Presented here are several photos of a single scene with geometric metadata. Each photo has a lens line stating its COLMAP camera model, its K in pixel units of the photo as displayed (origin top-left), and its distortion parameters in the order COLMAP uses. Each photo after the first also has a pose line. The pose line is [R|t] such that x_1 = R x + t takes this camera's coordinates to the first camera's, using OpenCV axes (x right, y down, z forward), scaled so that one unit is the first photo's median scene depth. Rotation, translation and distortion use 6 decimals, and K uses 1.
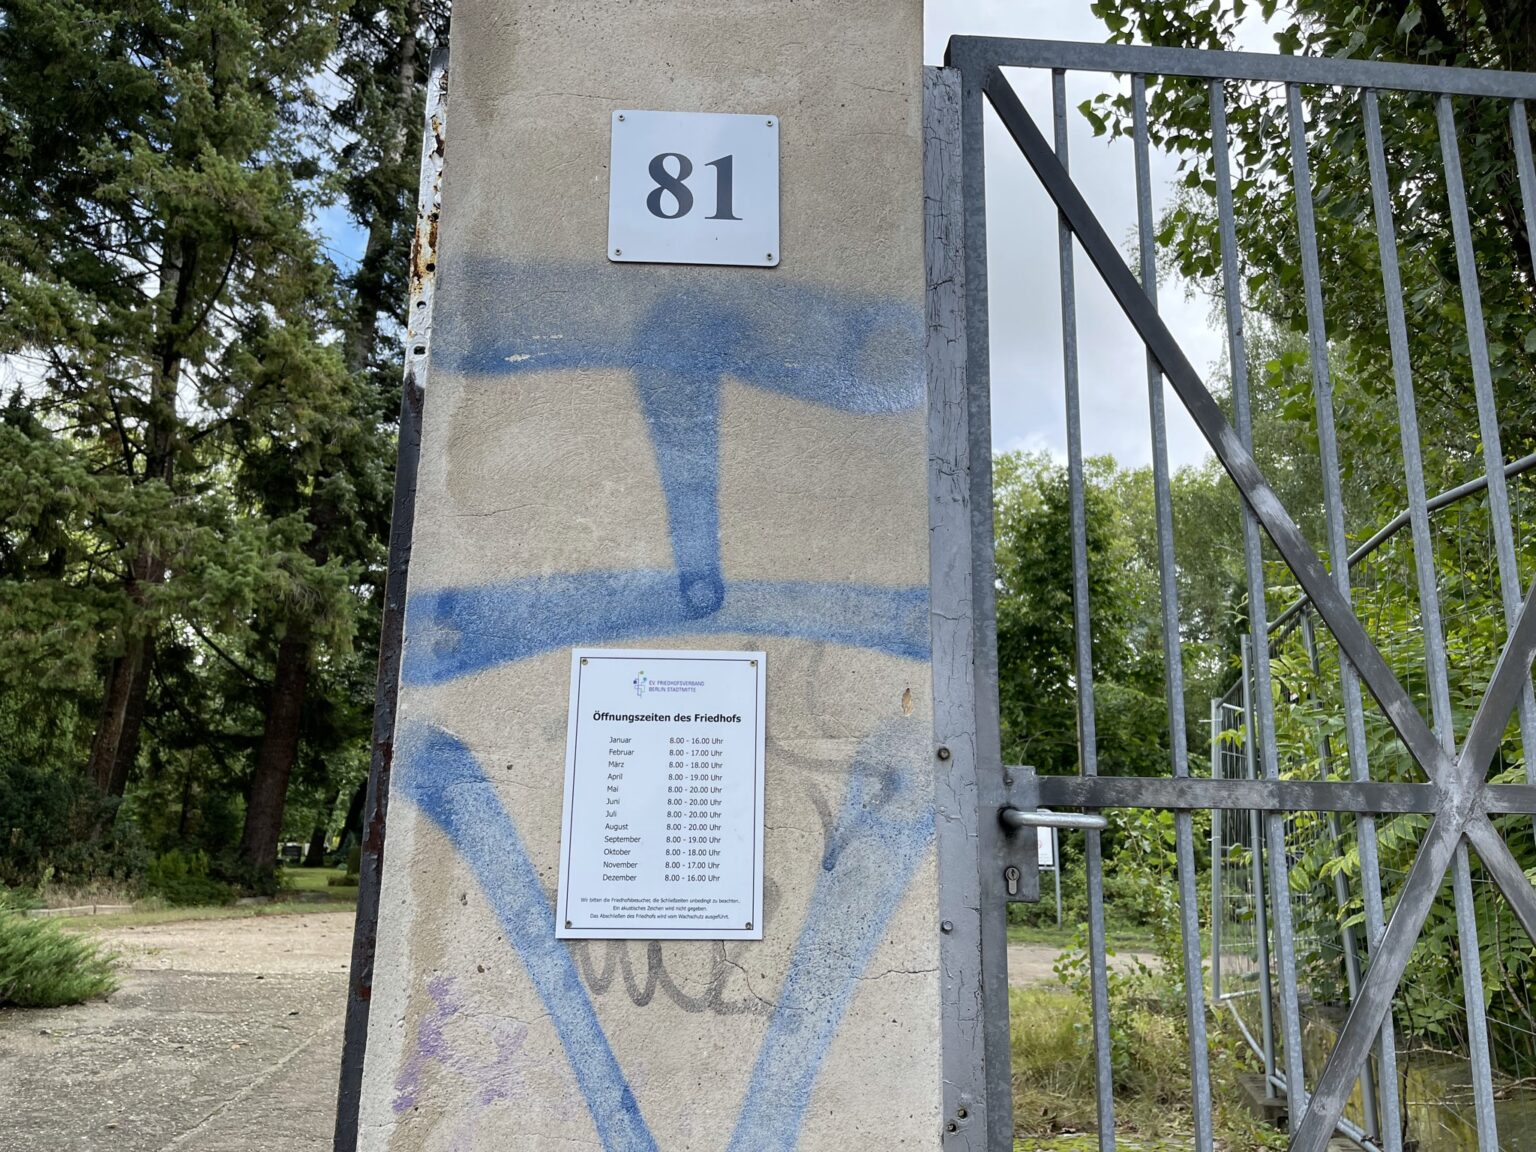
lens RADIAL K [[1160.8, 0, 768.0], [0, 1160.8, 576.0], [0, 0, 1]] dist [0.037209, 0.000312]
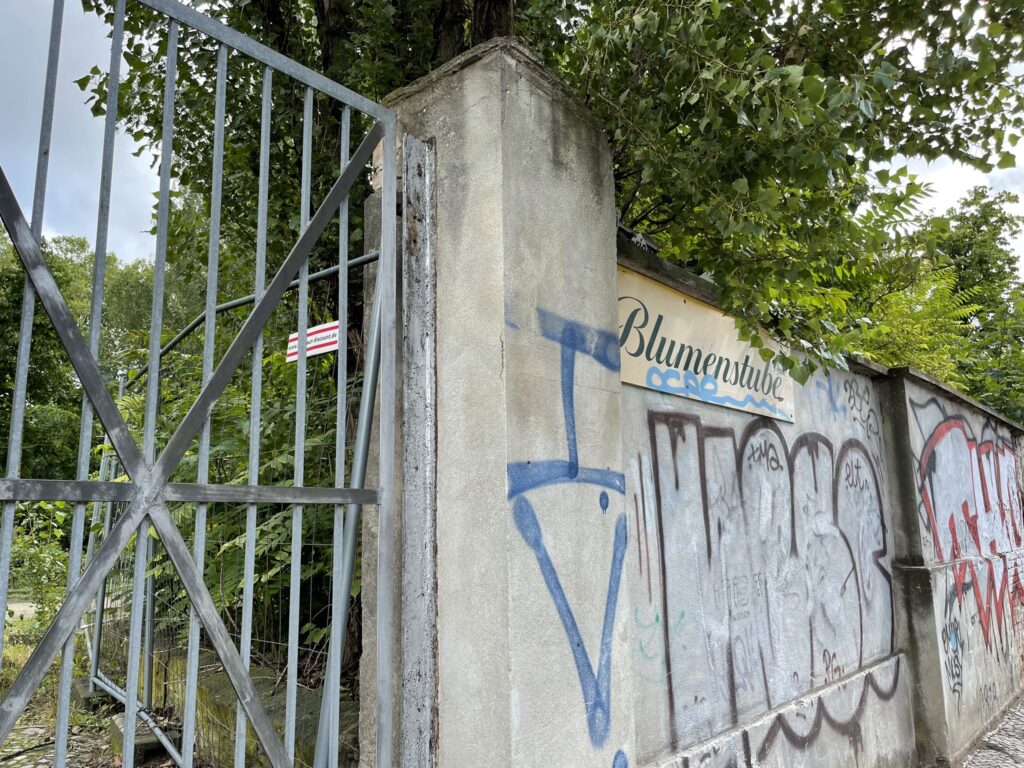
lens RADIAL K [[782.2, 0, 512.0], [0, 782.2, 384.0], [0, 0, 1]] dist [-0.002026, -0.003268]
pose [[0.699599, 0.103998, 0.706927, 0.173957], [-0.141106, 0.989976, -0.005995, -0.013308], [-0.700464, -0.095558, 0.707261, -0.051297]]
